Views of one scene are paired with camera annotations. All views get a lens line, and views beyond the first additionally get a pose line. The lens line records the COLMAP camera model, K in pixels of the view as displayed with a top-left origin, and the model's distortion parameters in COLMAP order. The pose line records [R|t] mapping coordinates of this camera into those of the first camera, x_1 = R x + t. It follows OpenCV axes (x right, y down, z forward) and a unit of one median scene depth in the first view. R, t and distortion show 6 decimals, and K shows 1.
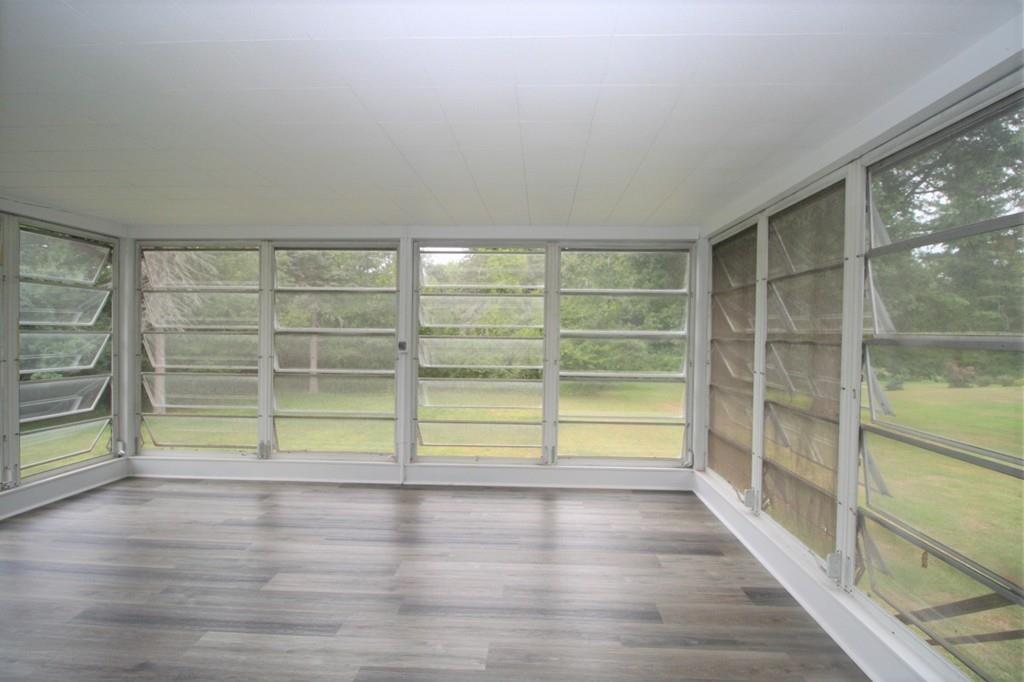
lens RADIAL K [[490.4, 0, 515.9], [0, 490.4, 342.8], [0, 0, 1]] dist [-0.005344, -0.005913]
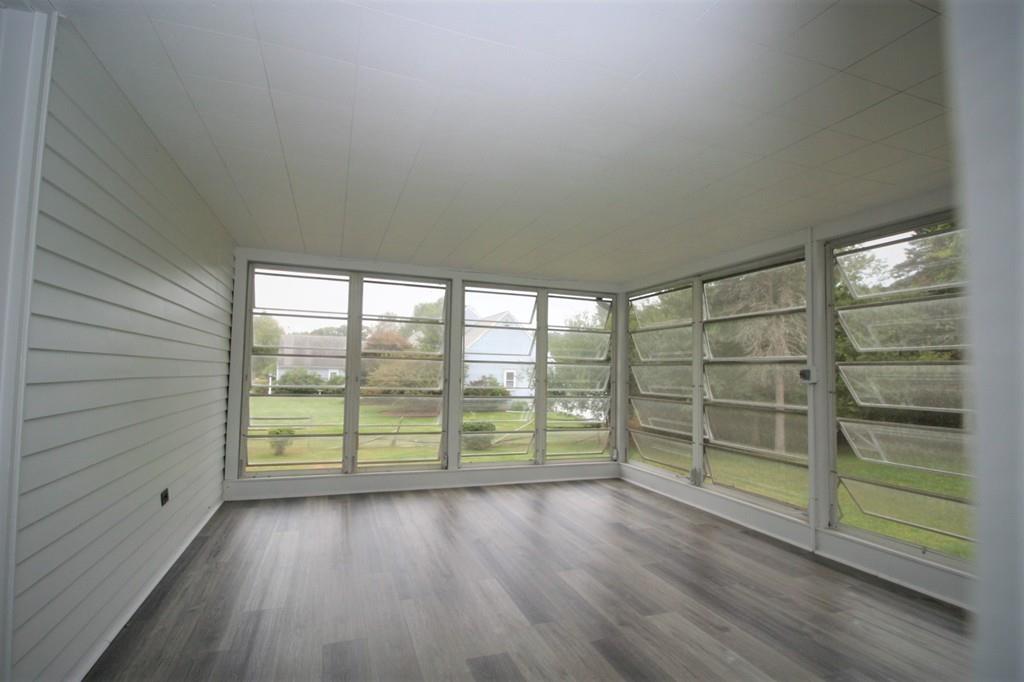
lens RADIAL K [[490.4, 0, 509.0], [0, 490.4, 341.8], [0, 0, 1]] dist [-0.005344, -0.005913]
pose [[0.382941, -0.060368, -0.921798, 0.303978], [-0.023847, 0.996884, -0.075192, 0.022497], [0.923465, 0.050776, 0.380308, 0.227850]]
